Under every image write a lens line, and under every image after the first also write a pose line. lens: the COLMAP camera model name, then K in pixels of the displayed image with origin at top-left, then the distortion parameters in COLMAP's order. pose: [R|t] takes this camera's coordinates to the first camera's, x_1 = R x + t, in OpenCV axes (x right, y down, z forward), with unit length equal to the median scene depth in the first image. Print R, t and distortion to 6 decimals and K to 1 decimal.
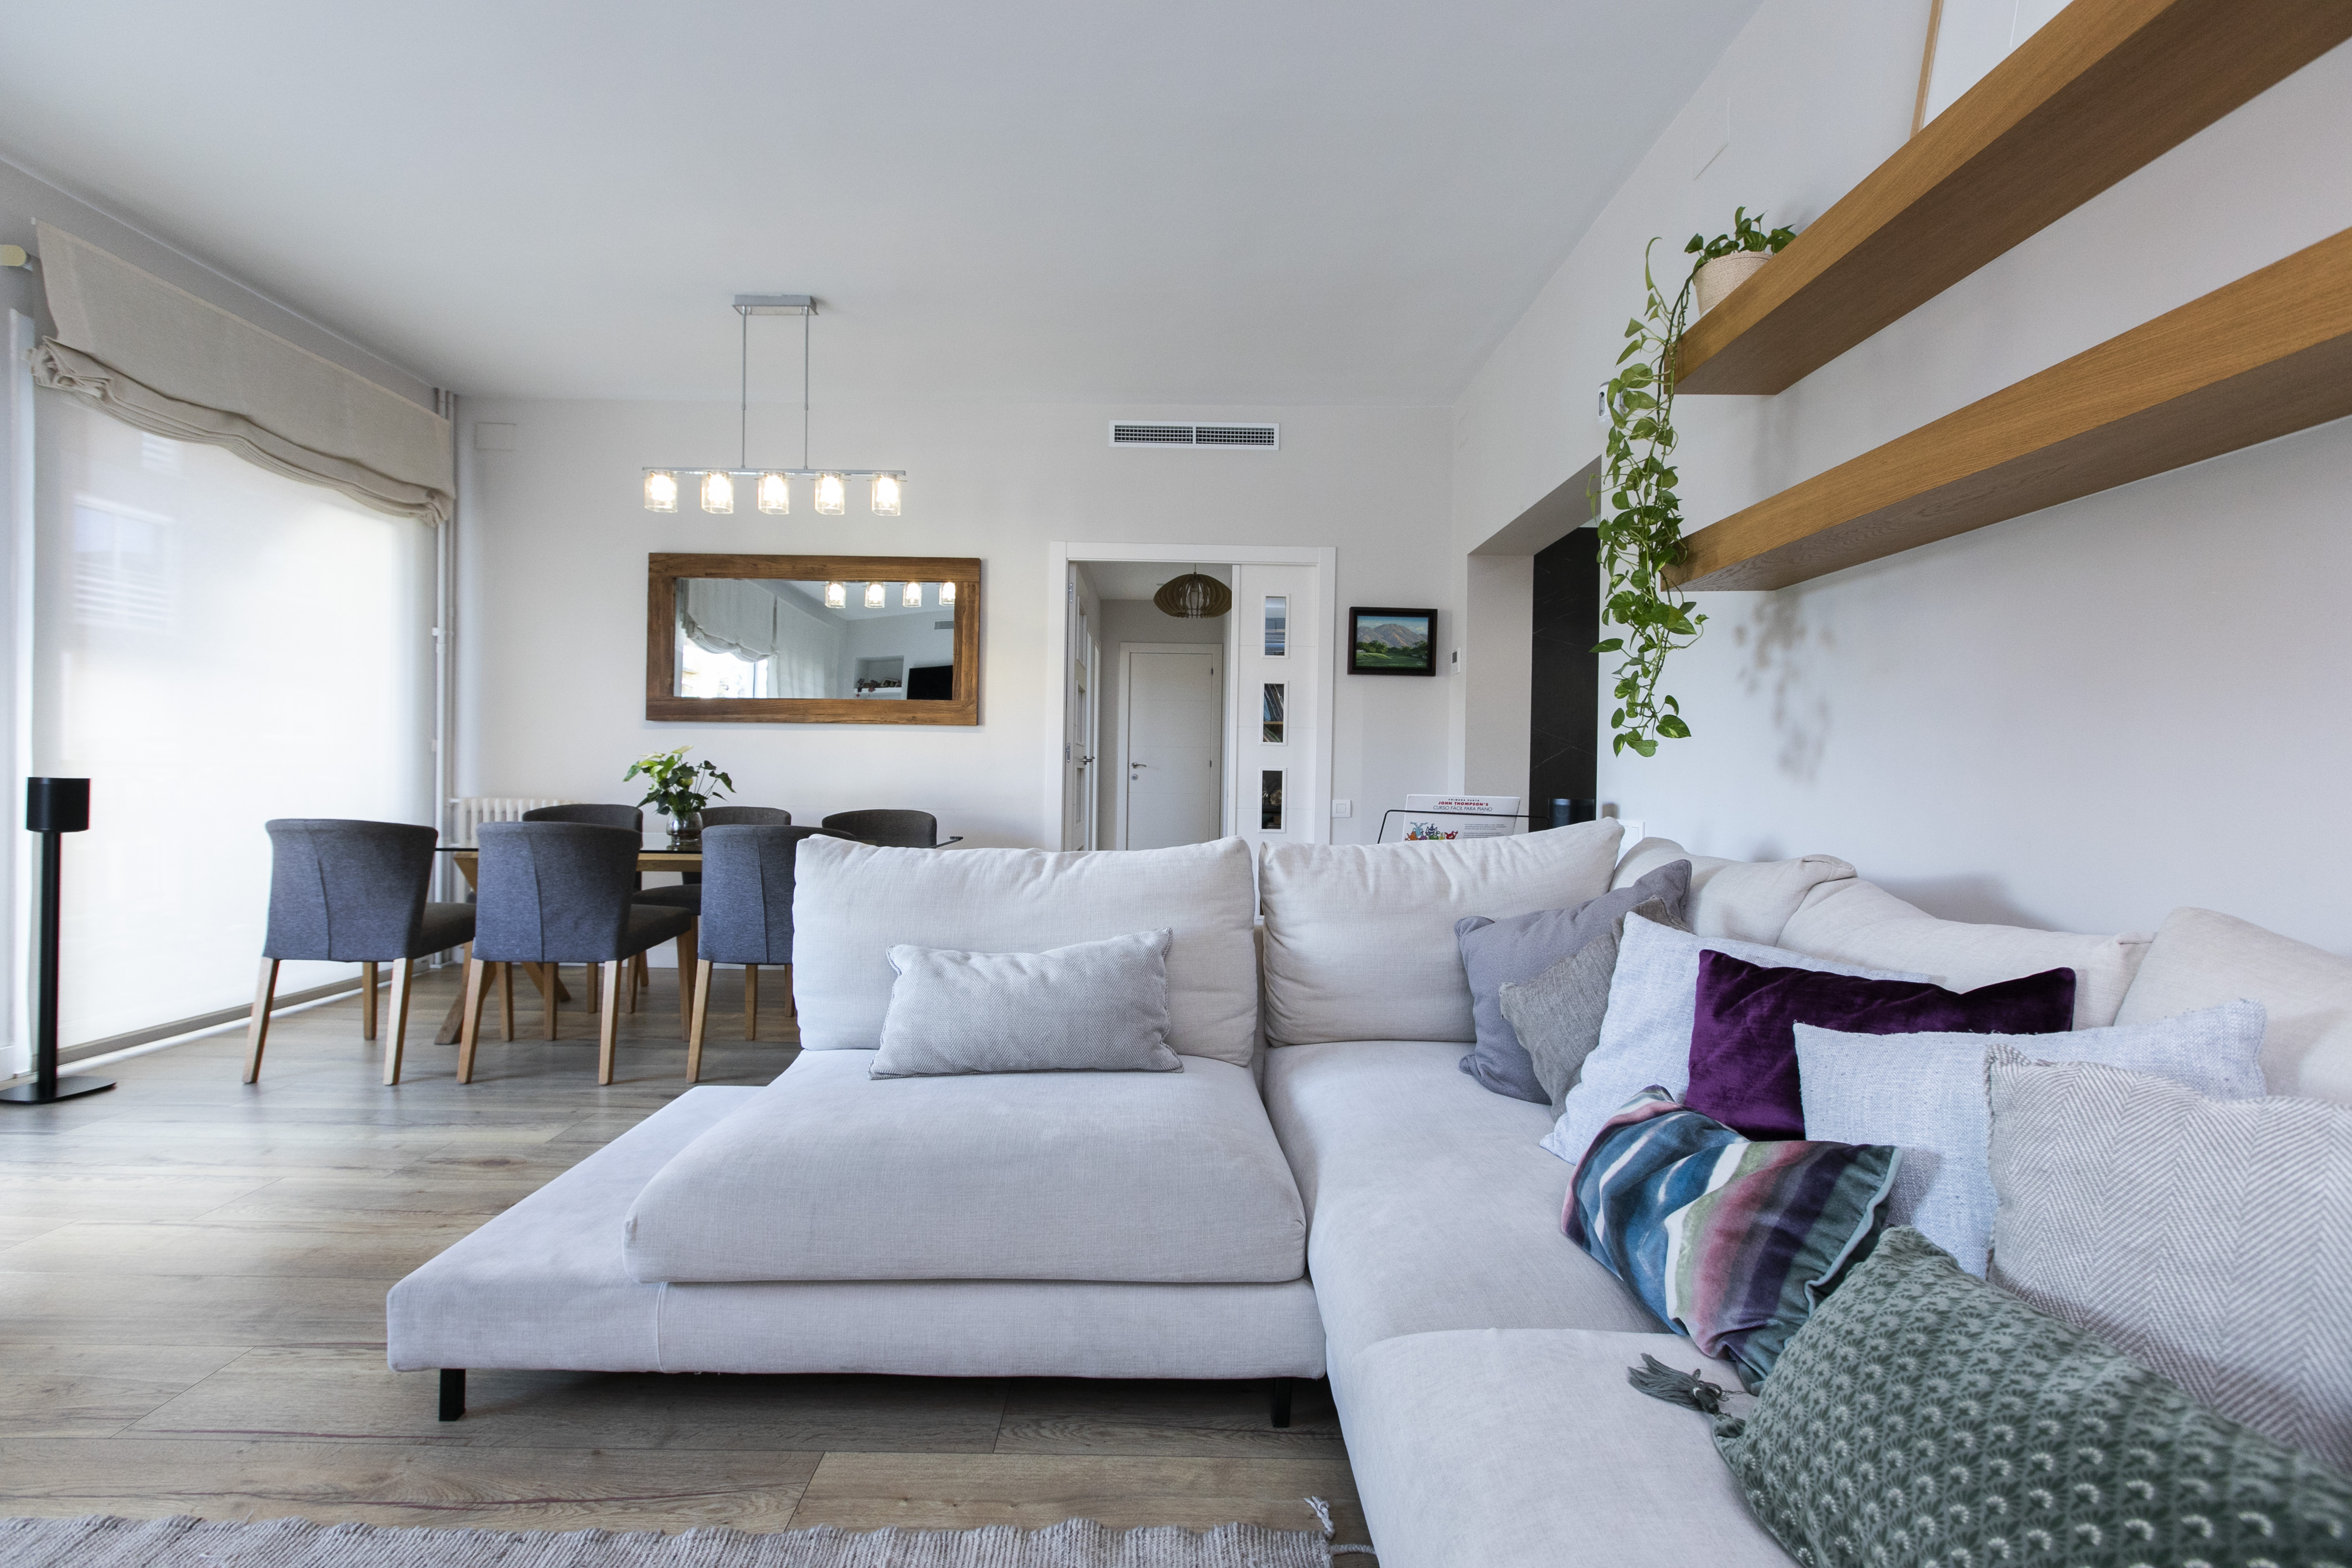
lens RADIAL K [[1082.0, 0, 1168.3], [0, 1082.0, 778.7], [0, 0, 1]] dist [0.003935, -0.002359]
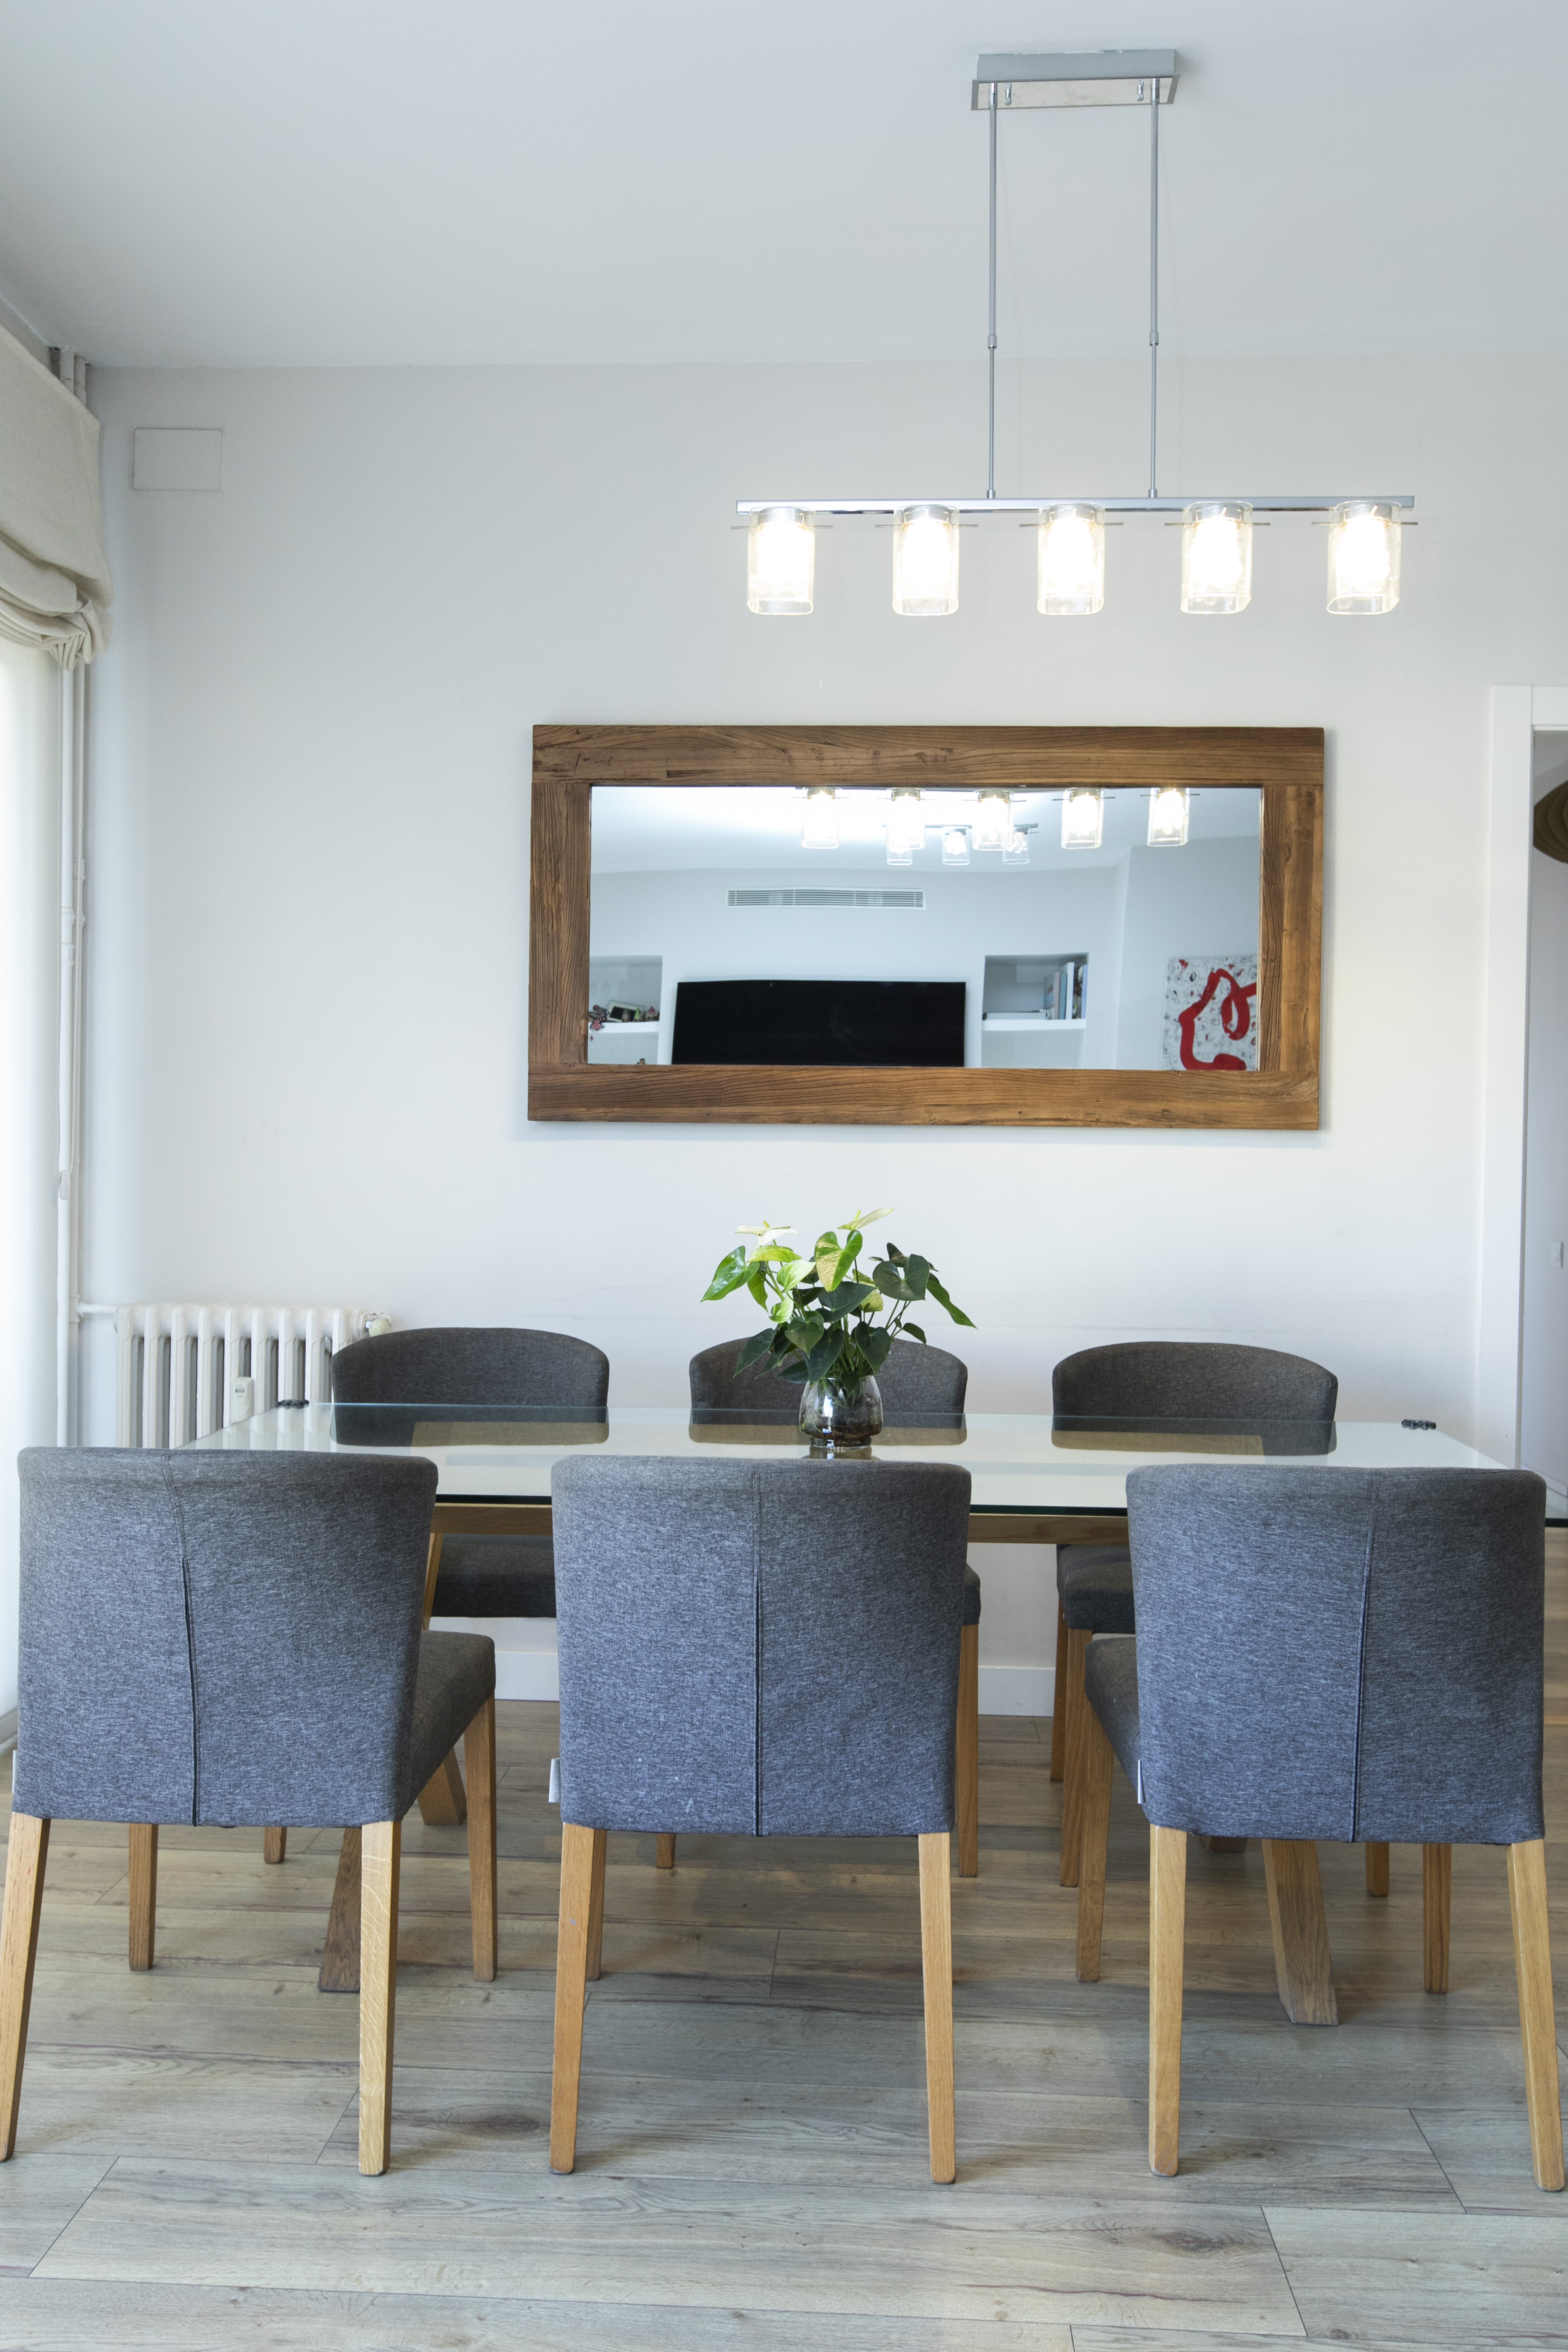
lens RADIAL K [[2032.8, 0, 783.8], [0, 2032.8, 1187.2], [0, 0, 1]] dist [0.001212, -0.002173]
pose [[0.998586, -0.000071, -0.053155, -0.429802], [0.000729, 0.999923, 0.012371, -0.046700], [0.053150, -0.012392, 0.998510, 0.257445]]
